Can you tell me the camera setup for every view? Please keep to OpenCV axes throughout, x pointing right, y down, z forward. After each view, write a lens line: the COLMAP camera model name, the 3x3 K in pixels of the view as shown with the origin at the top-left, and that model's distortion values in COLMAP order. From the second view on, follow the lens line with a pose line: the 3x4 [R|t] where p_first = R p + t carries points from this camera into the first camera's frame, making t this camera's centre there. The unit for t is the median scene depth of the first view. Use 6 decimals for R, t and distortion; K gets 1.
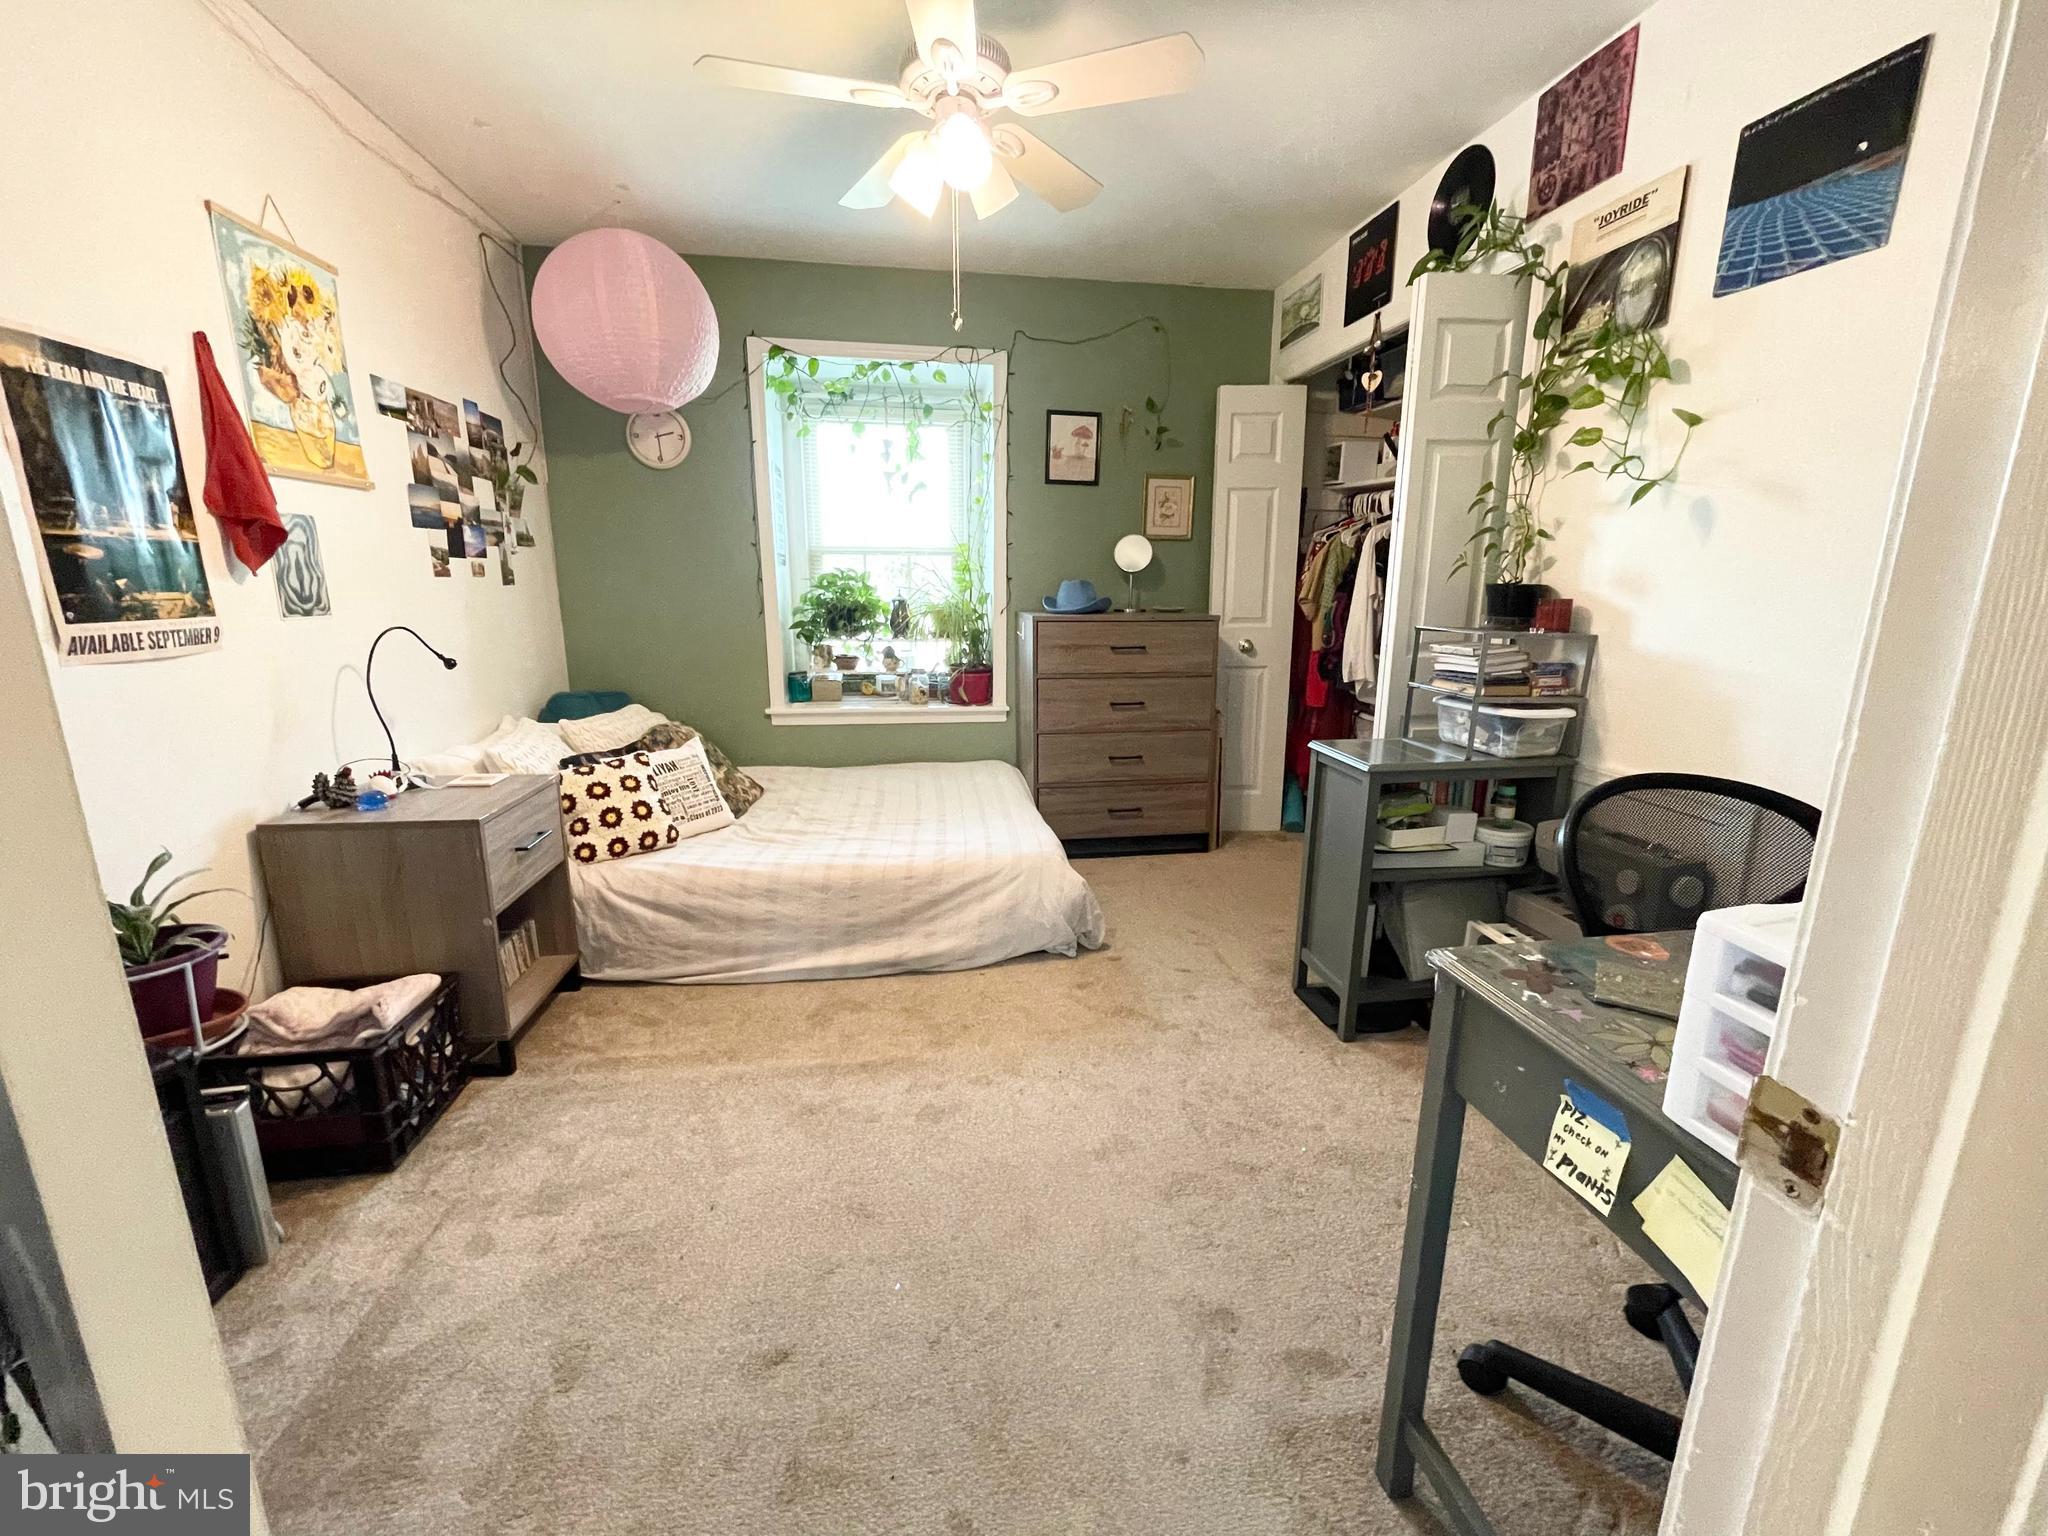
lens RADIAL K [[823.6, 0, 1031.2], [0, 823.6, 761.1], [0, 0, 1]] dist [-0.002927, 0.000134]
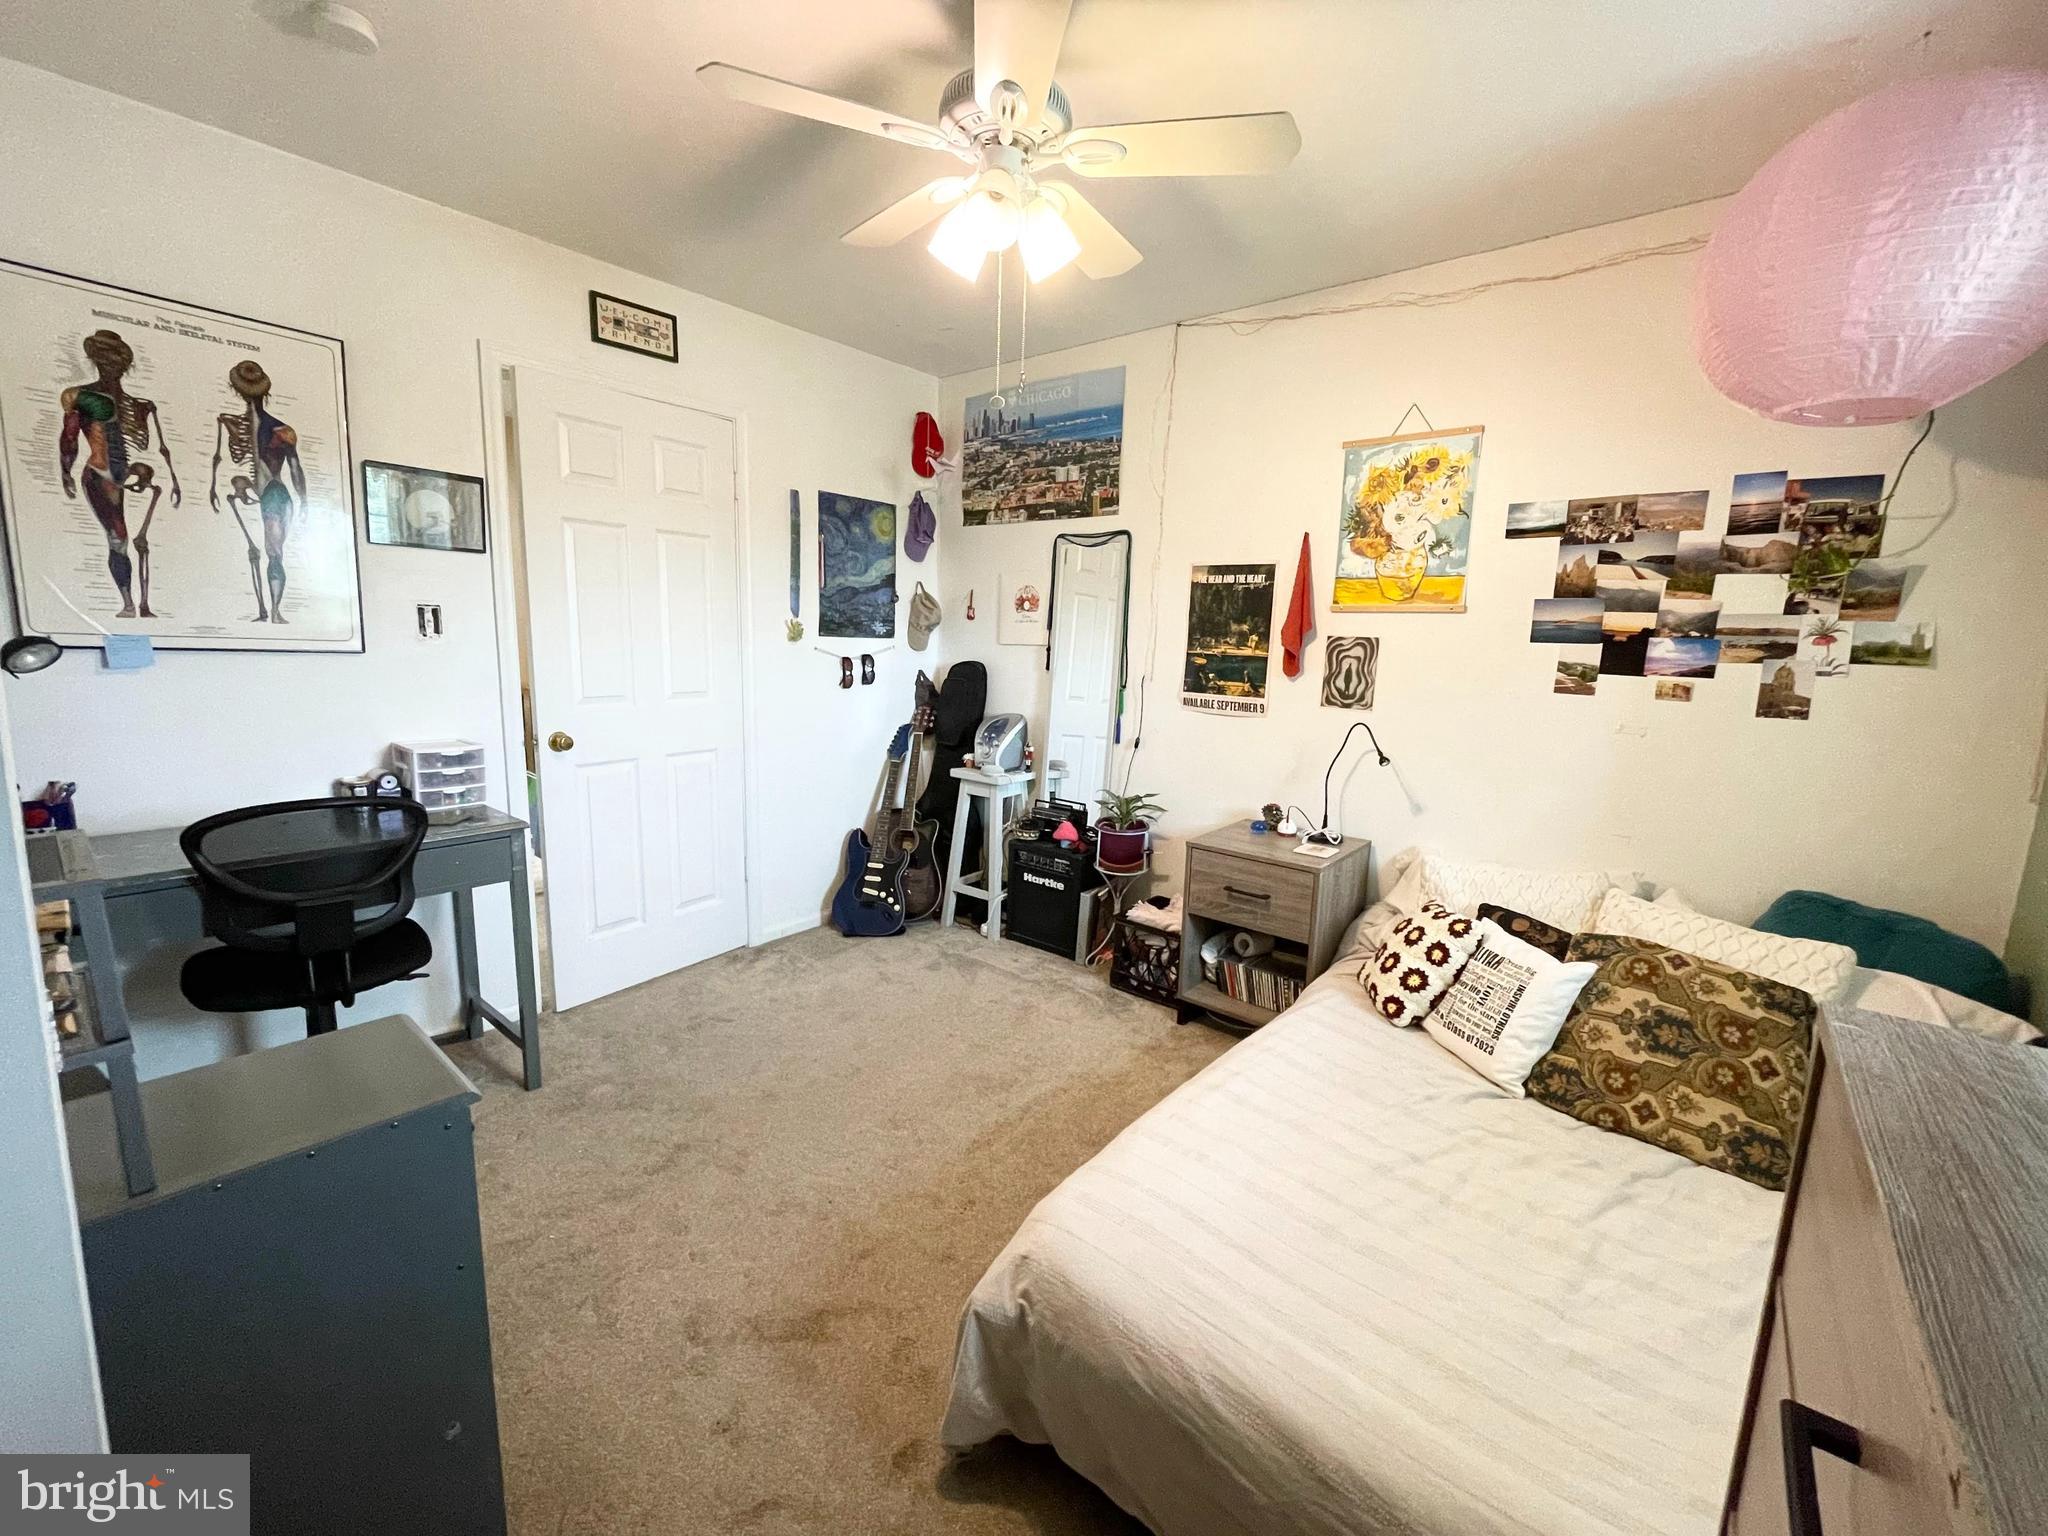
lens RADIAL K [[823.6, 0, 1031.2], [0, 823.6, 761.1], [0, 0, 1]] dist [-0.002927, 0.000134]
pose [[-0.748476, 0.079349, -0.658397, 0.463512], [-0.174461, 0.934284, 0.310929, -0.446080], [0.639802, 0.347587, -0.685446, 1.693423]]
